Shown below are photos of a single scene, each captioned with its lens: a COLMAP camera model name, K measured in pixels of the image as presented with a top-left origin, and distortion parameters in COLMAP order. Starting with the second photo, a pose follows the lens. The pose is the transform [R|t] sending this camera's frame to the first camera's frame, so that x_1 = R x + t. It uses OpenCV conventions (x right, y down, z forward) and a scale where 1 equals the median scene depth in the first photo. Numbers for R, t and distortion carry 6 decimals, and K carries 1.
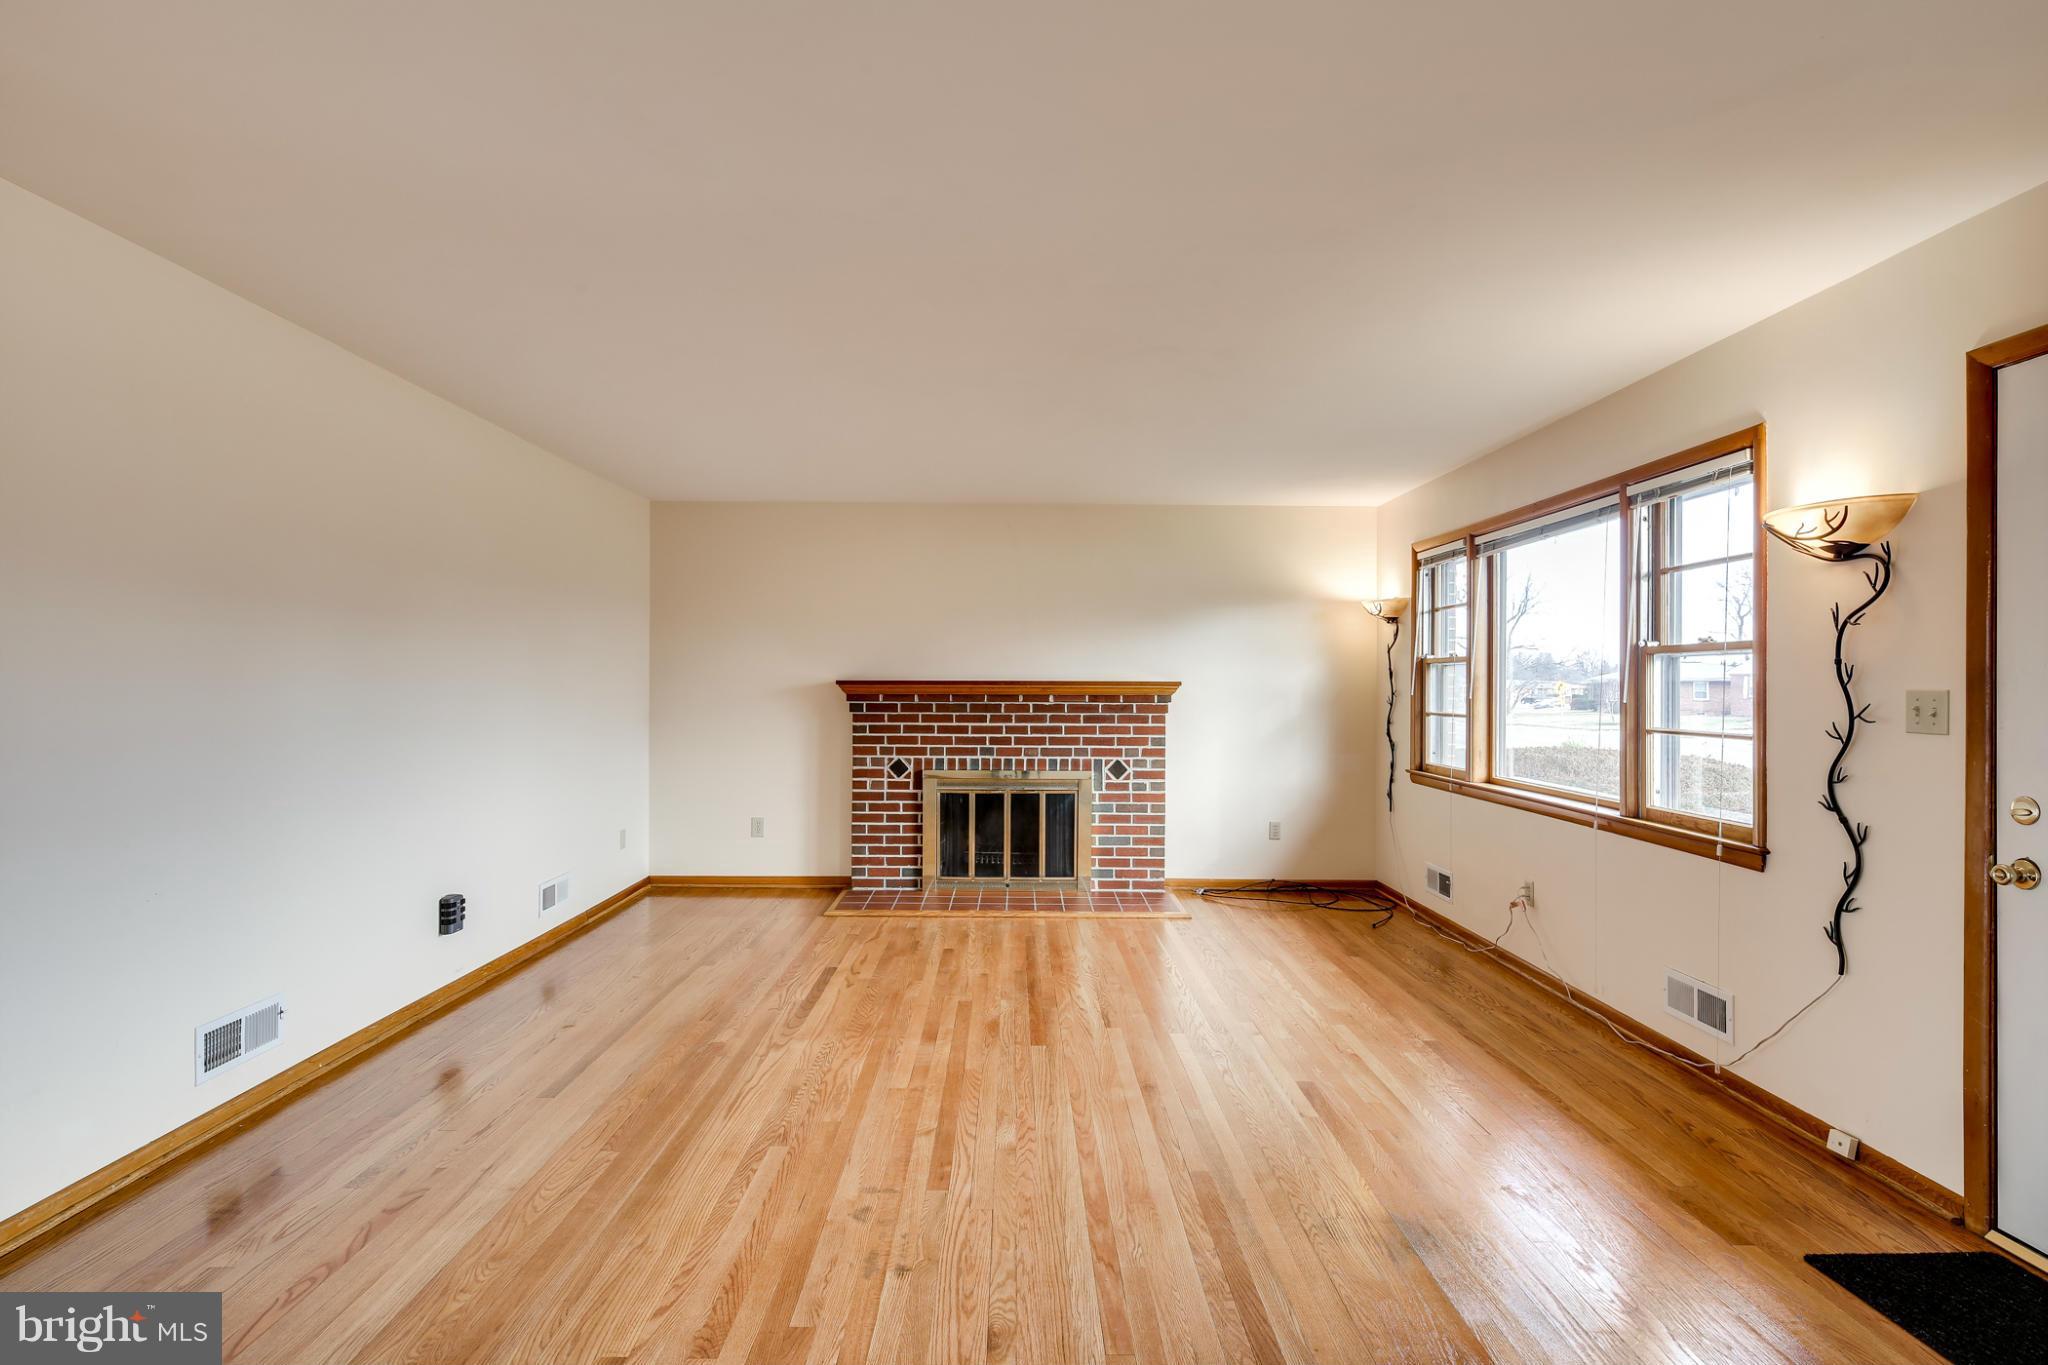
lens RADIAL K [[997.3, 0, 1021.5], [0, 997.3, 684.7], [0, 0, 1]] dist [0.011308, -0.001629]
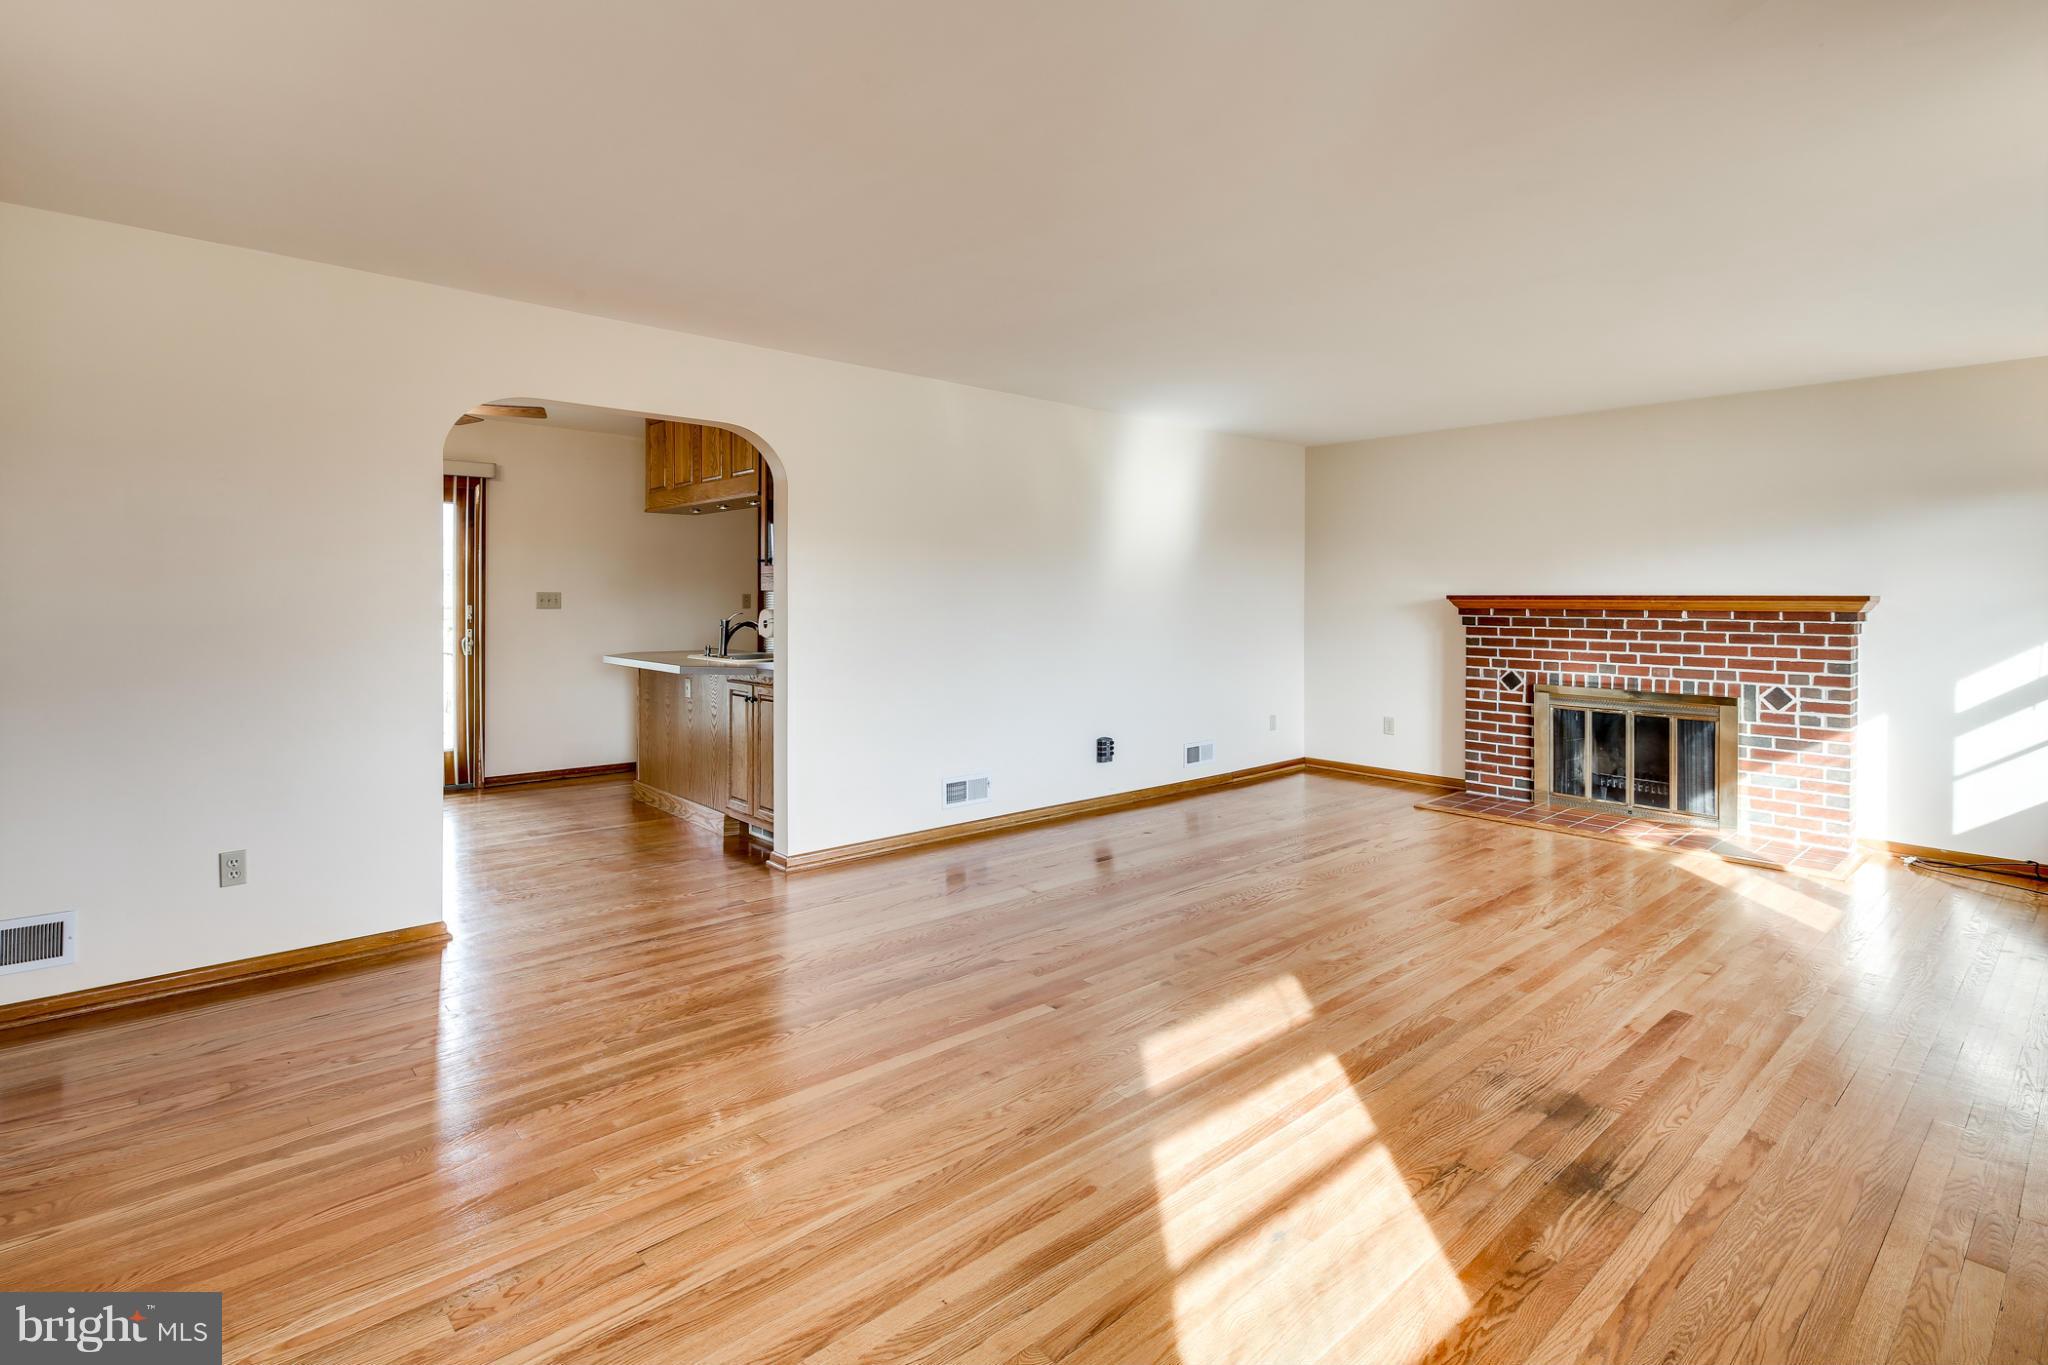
lens RADIAL K [[992.5, 0, 1013.4], [0, 992.5, 612.8], [0, 0, 1]] dist [0.016816, -0.006342]
pose [[0.655963, 0.010455, -0.754721, 0.314668], [-0.001844, 0.999923, 0.012249, 0.002149], [0.754791, -0.006643, 0.655932, -0.058706]]
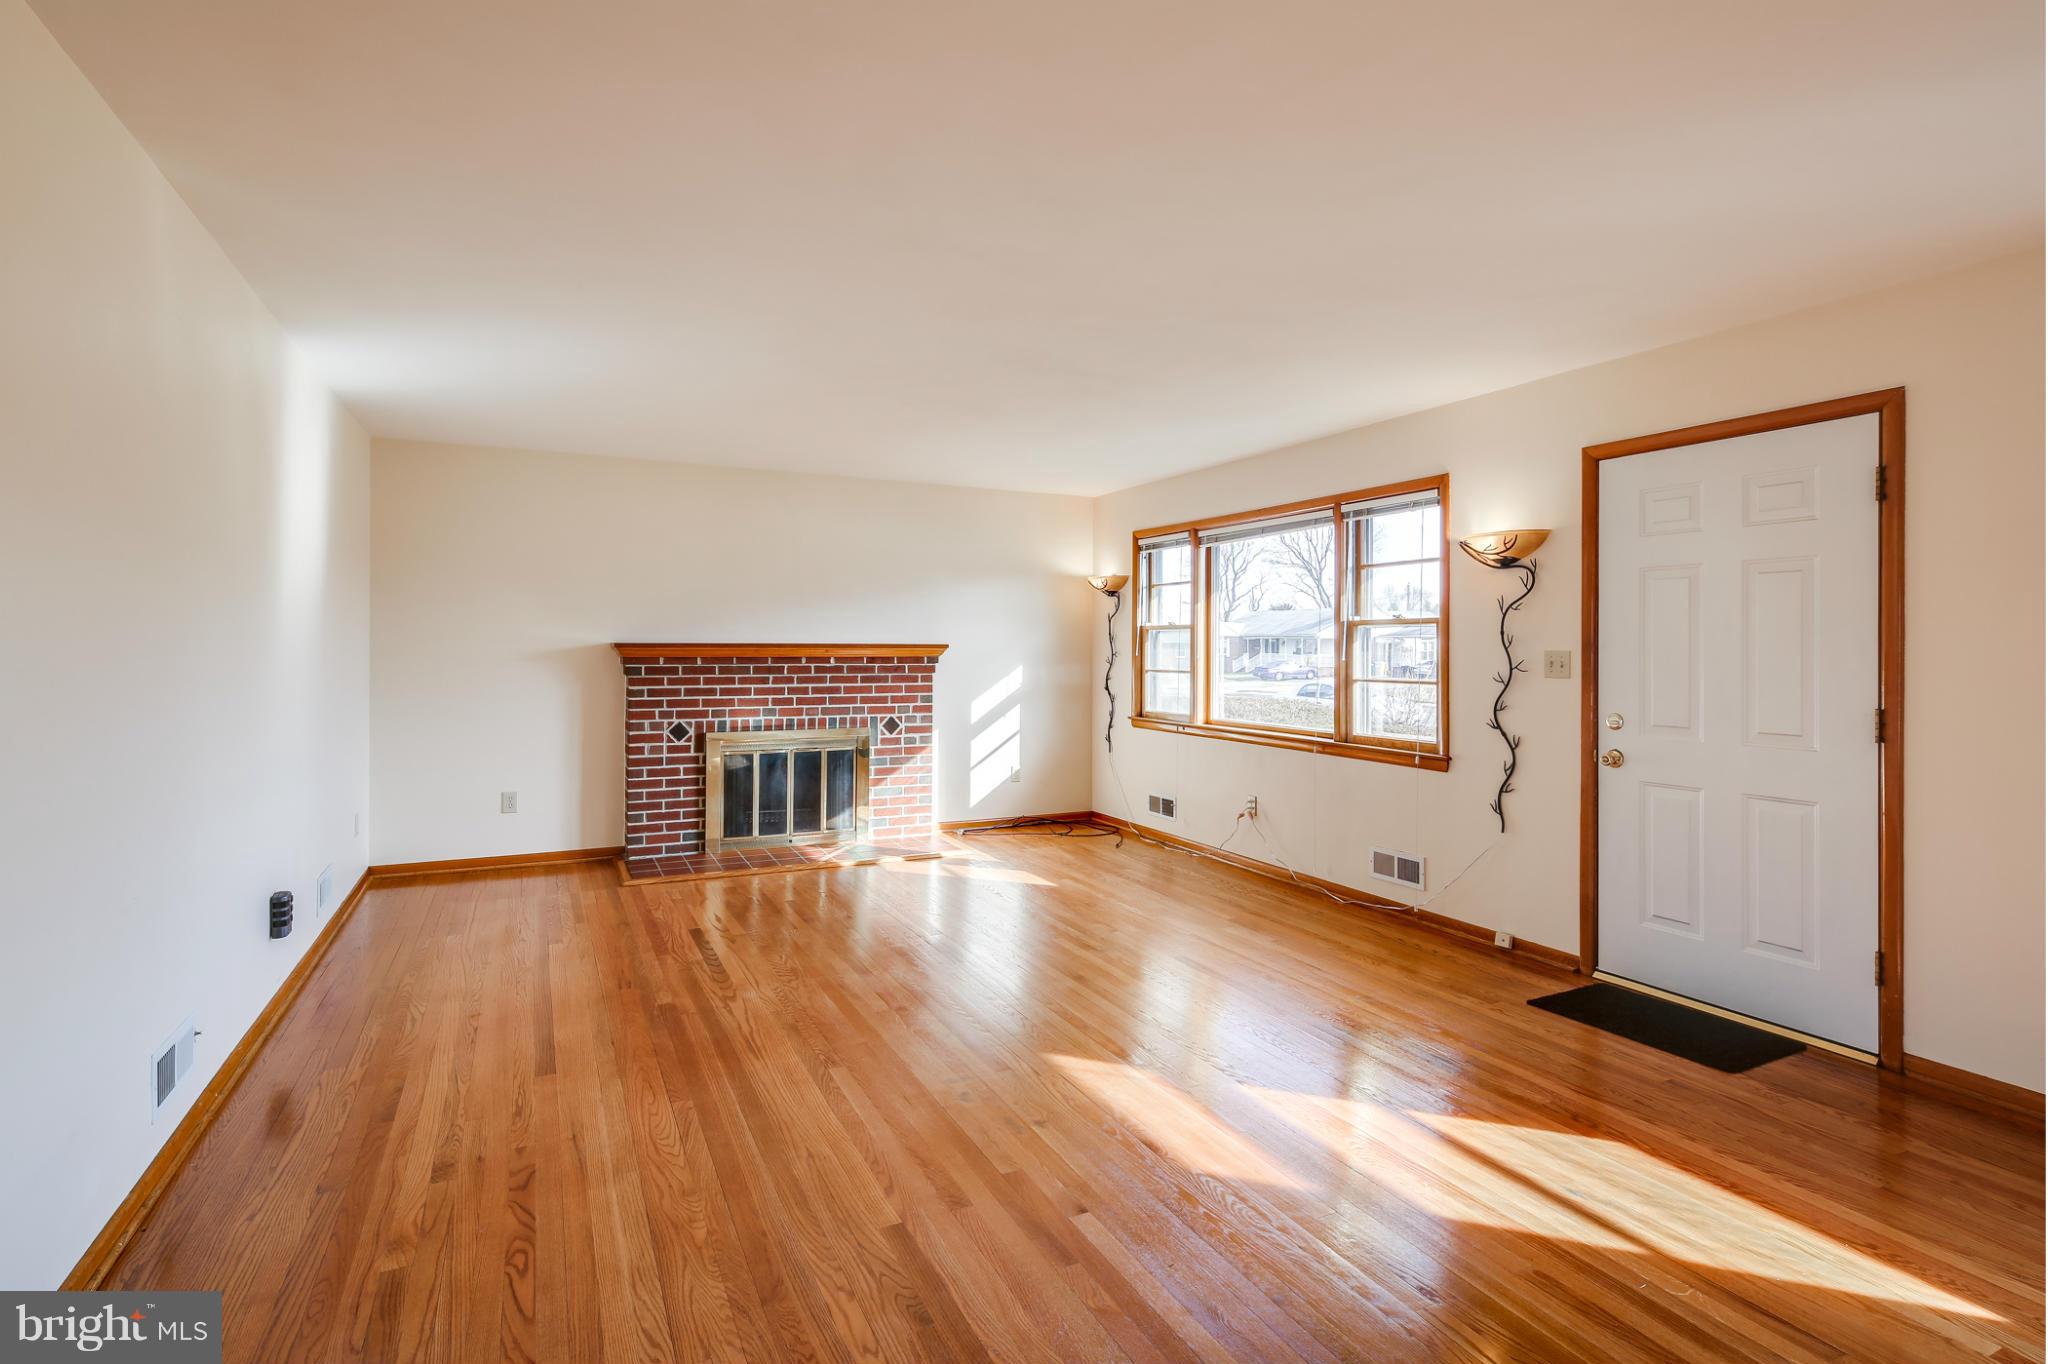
lens RADIAL K [[996.0, 0, 1019.5], [0, 996.0, 651.9], [0, 0, 1]] dist [0.014114, -0.000881]
pose [[0.901722, -0.002968, 0.432306, -0.246667], [0.000316, 0.999981, 0.006205, -0.001639], [-0.432317, -0.005458, 0.901705, -0.035790]]
